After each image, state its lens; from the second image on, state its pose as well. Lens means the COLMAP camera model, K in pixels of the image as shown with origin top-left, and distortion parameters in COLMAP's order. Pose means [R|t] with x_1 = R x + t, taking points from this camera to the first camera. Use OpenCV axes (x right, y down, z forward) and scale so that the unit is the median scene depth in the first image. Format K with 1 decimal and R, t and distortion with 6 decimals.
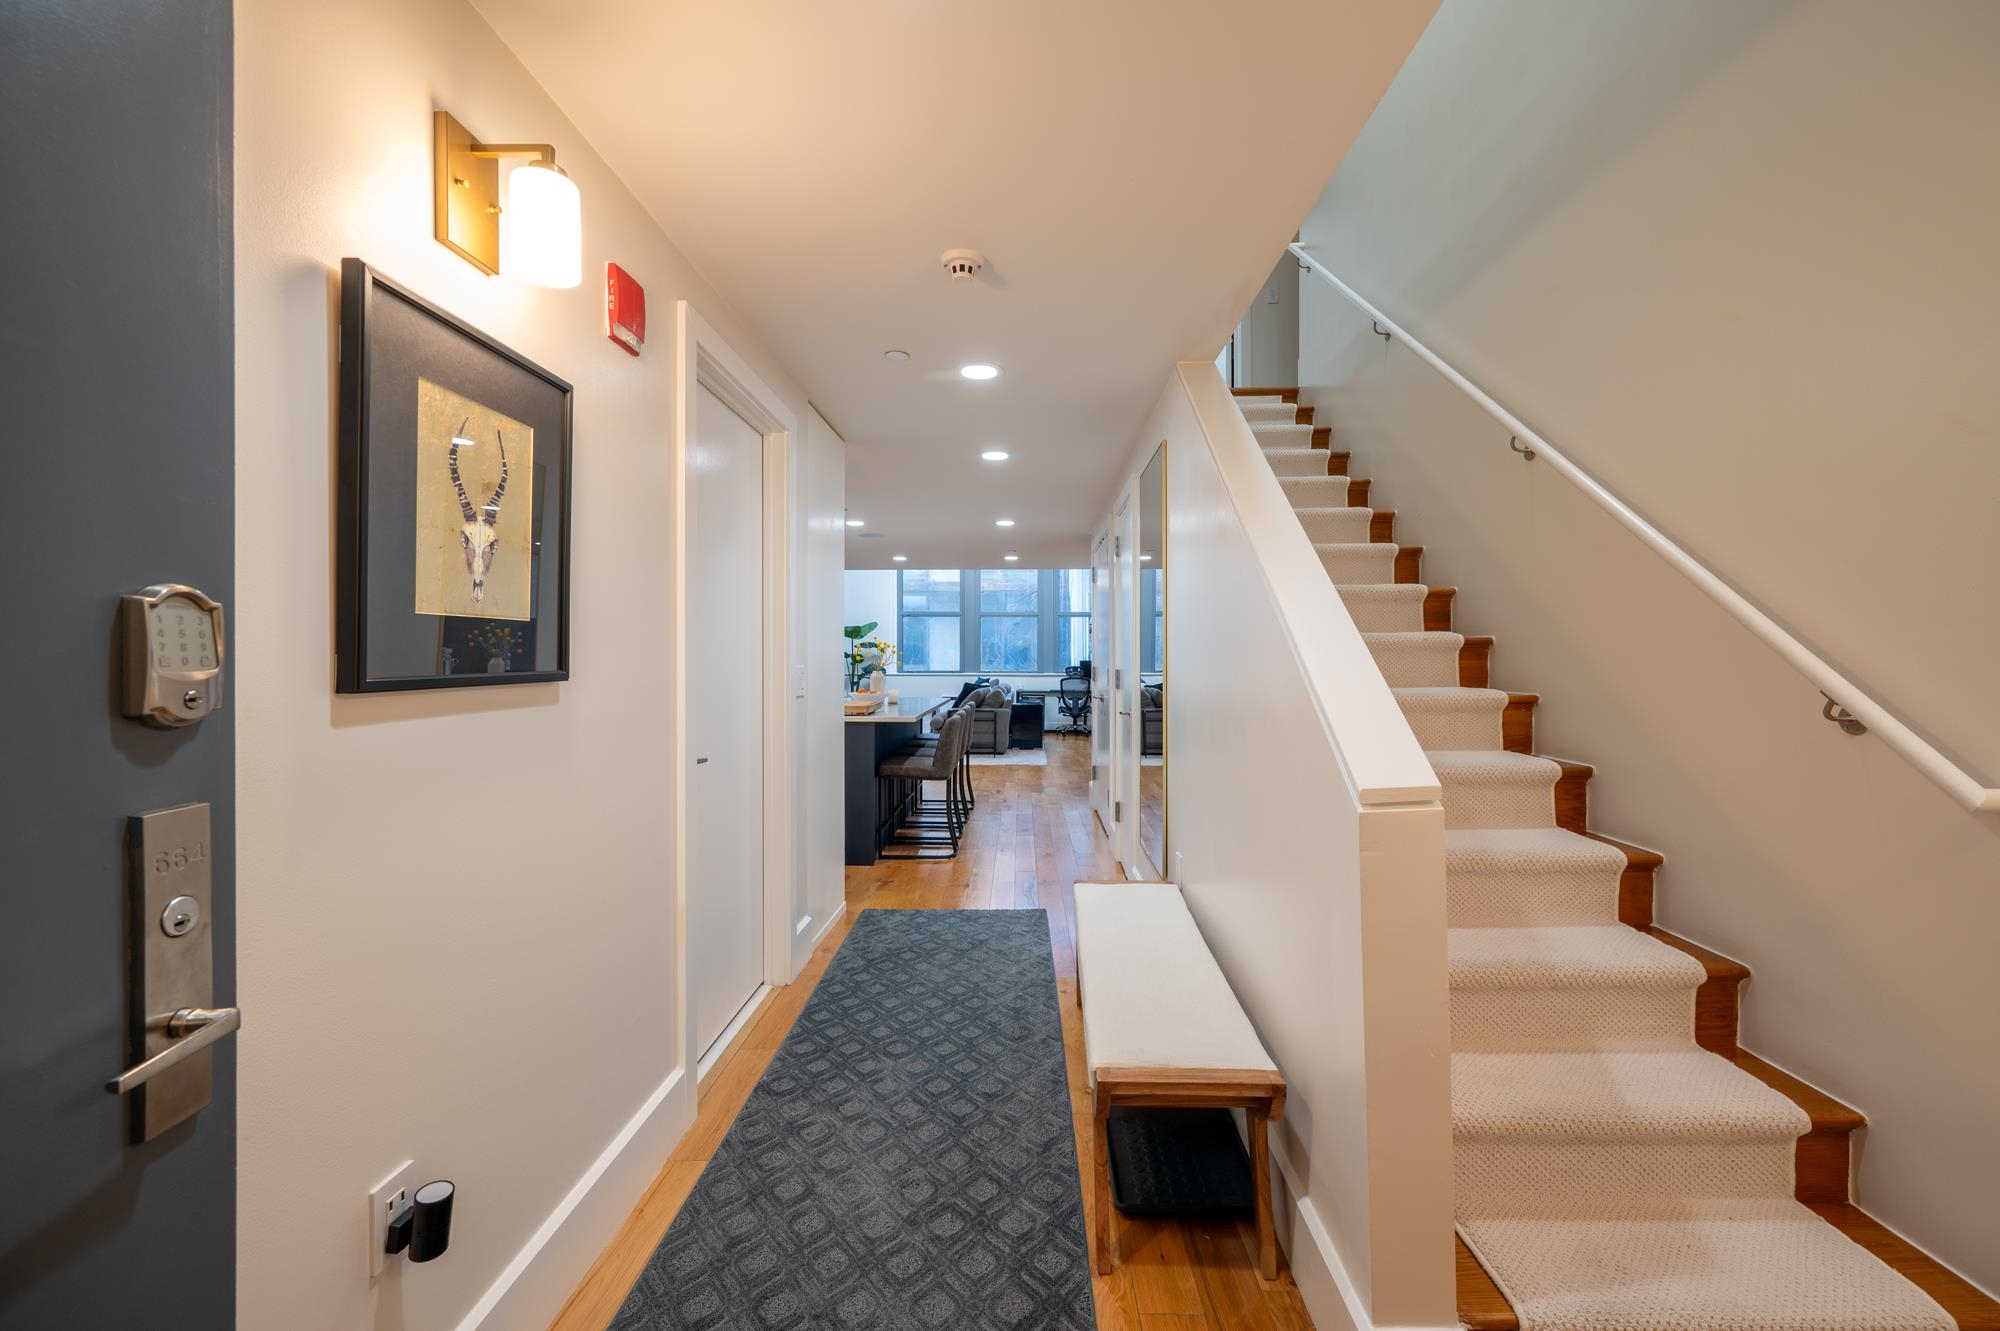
lens RADIAL K [[866.3, 0, 1000.0], [0, 866.3, 665.5], [0, 0, 1]] dist [-0.000780, 0.000379]
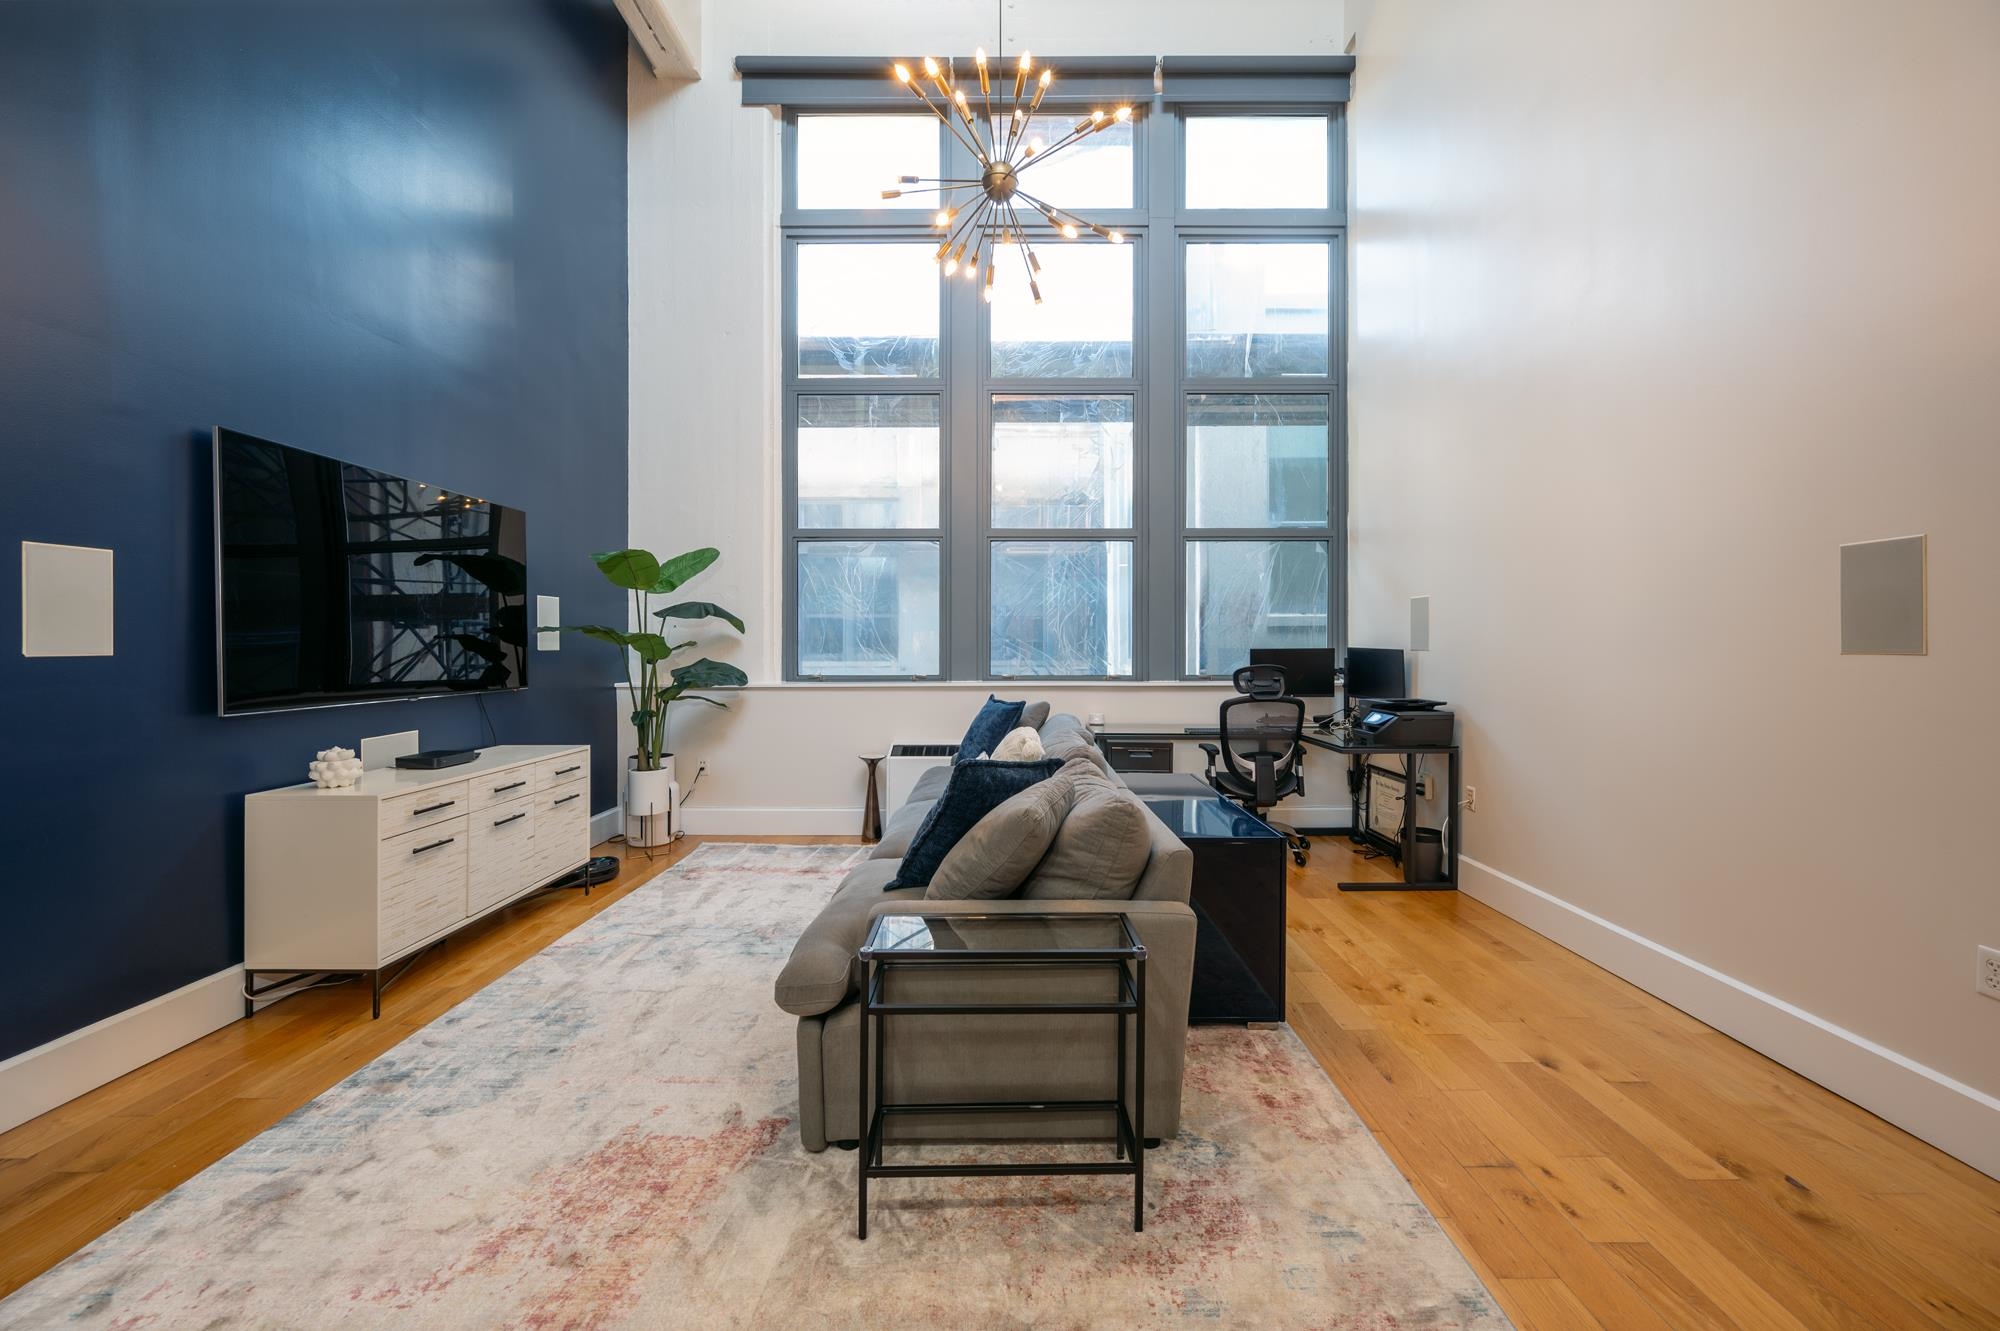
lens RADIAL K [[866.3, 0, 1000.0], [0, 866.3, 665.5], [0, 0, 1]] dist [-0.000780, 0.000379]
pose [[0.999873, -0.007821, 0.013911, -0.025471], [0.007661, 0.999904, 0.011515, -0.002982], [-0.014000, -0.011407, 0.999837, 0.626865]]
